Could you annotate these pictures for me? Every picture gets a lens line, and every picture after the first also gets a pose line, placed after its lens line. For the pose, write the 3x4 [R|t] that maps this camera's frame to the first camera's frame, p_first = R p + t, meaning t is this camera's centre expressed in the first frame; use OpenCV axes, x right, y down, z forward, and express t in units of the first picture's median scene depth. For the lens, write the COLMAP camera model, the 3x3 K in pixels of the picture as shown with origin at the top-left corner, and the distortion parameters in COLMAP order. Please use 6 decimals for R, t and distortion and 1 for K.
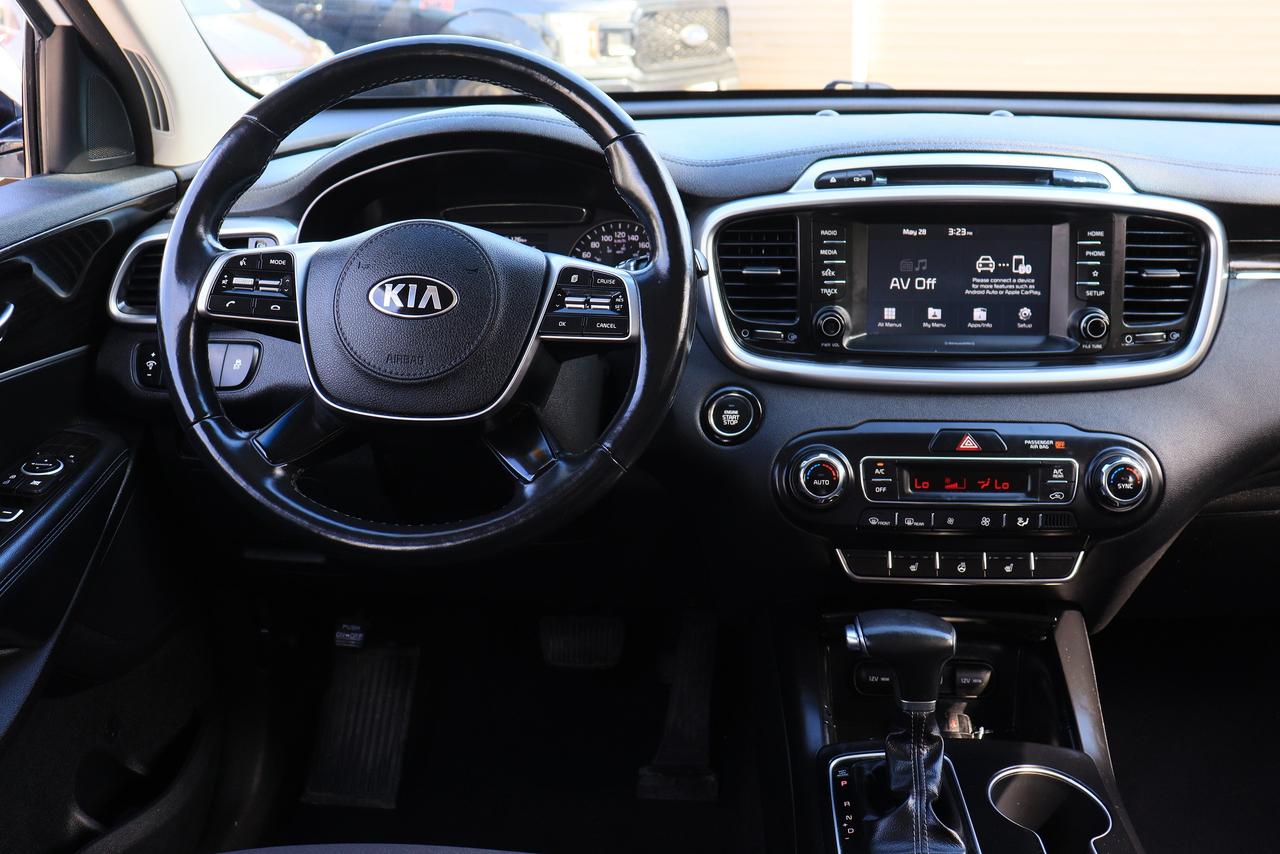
lens RADIAL K [[1285.4, 0, 650.8], [0, 1285.4, 404.5], [0, 0, 1]] dist [-0.086243, 0.000000]
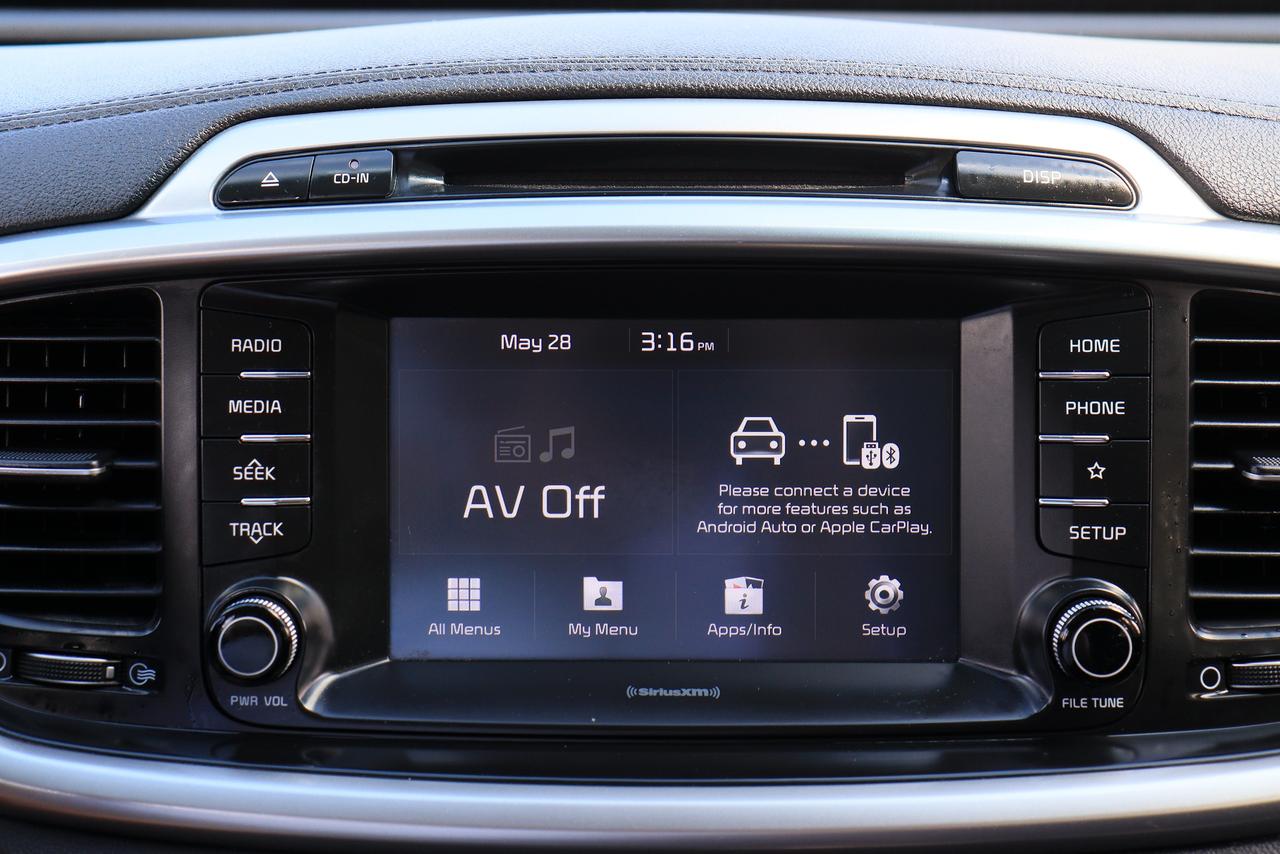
lens RADIAL K [[2168.7, 0, 658.8], [0, 2168.7, 391.1], [0, 0, 1]] dist [0.102242, 0.000000]
pose [[0.998903, -0.000016, 0.046838, 0.213472], [0.004485, 0.995438, -0.095300, -0.070870], [-0.046623, 0.095406, 0.994346, 0.458615]]
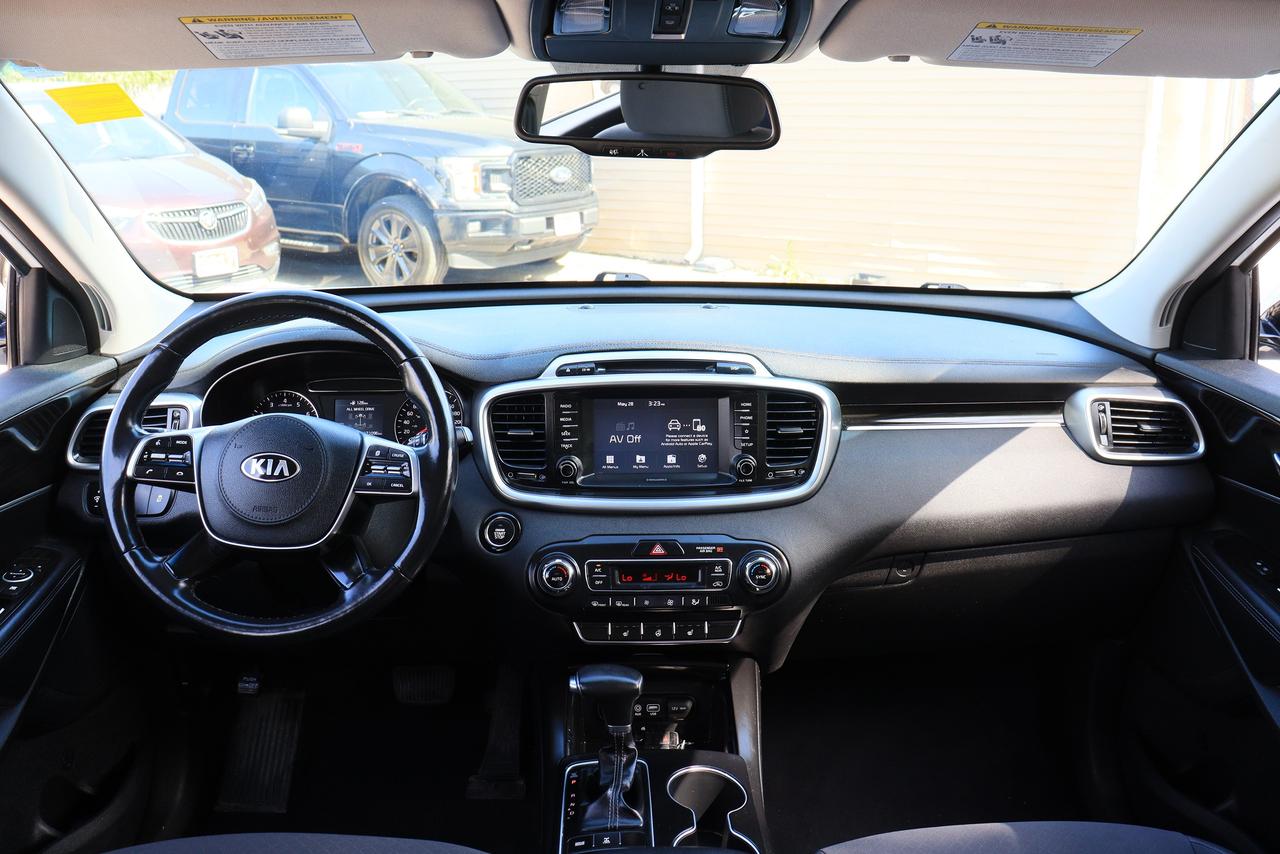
lens RADIAL K [[1115.4, 0, 660.6], [0, 1115.4, 400.1], [0, 0, 1]] dist [-0.147640, 0.116458]
pose [[0.995344, -0.011958, 0.095641, 0.124967], [0.017078, 0.998454, -0.052900, -0.071661], [-0.094861, 0.054287, 0.994009, -0.280812]]
